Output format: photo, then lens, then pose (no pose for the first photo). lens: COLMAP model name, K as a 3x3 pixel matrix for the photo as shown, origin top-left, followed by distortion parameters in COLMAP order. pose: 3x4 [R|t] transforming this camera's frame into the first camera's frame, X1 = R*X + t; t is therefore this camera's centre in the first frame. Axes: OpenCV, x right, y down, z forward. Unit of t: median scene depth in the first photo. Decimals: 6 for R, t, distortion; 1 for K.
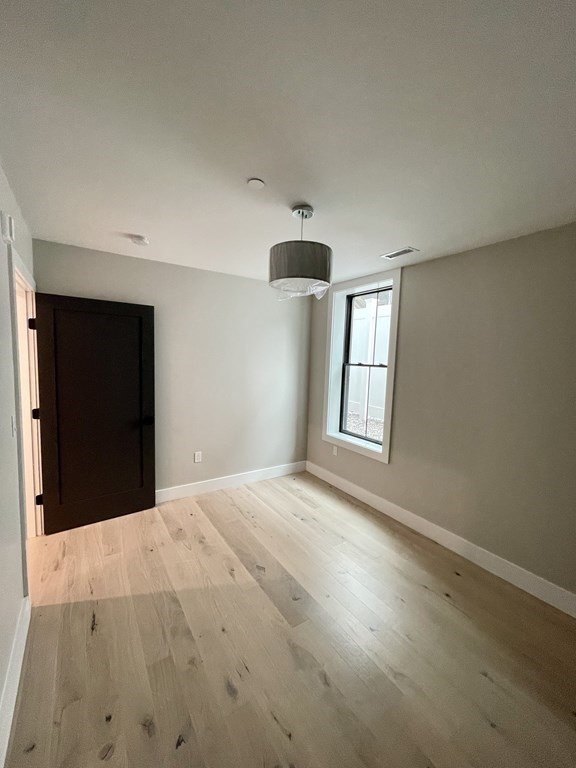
lens RADIAL K [[309.9, 0, 286.8], [0, 309.9, 385.4], [0, 0, 1]] dist [-0.002336, 0.000472]
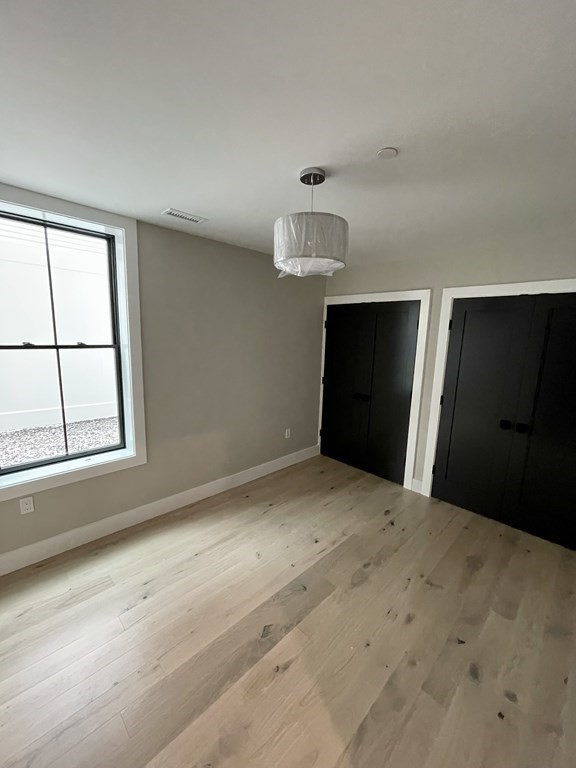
lens RADIAL K [[309.9, 0, 286.8], [0, 309.9, 385.4], [0, 0, 1]] dist [-0.002336, 0.000472]
pose [[-0.198240, -0.194669, 0.960627, -0.641325], [0.050413, 0.976756, 0.208341, -0.133604], [-0.978856, 0.089730, -0.183819, 0.950336]]
